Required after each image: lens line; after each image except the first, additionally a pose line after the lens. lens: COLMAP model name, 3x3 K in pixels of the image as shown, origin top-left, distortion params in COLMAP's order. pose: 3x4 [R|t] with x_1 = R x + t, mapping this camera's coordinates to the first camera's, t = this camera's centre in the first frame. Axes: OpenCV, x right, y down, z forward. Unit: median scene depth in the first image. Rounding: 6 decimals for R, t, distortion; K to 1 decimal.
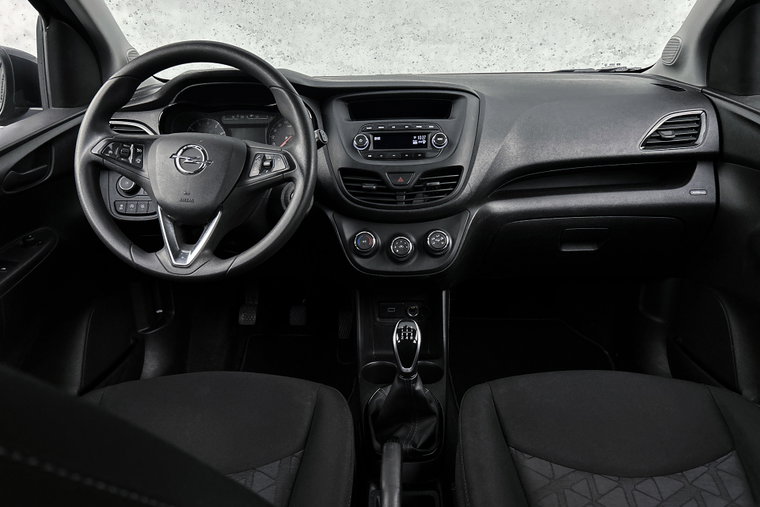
lens RADIAL K [[572.1, 0, 374.2], [0, 572.1, 261.7], [0, 0, 1]] dist [0.066113, -0.062532]
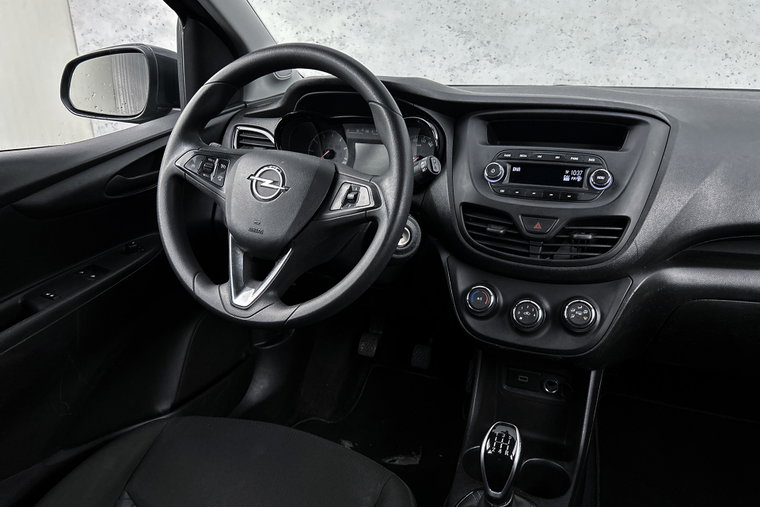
lens RADIAL K [[572.1, 0, 388.3], [0, 572.1, 251.3], [0, 0, 1]] dist [0.066113, -0.062532]
pose [[0.941494, 0.128079, -0.311746, 0.099251], [-0.133567, 0.991033, 0.003778, -0.084392], [0.309434, 0.038082, 0.950158, 0.209679]]
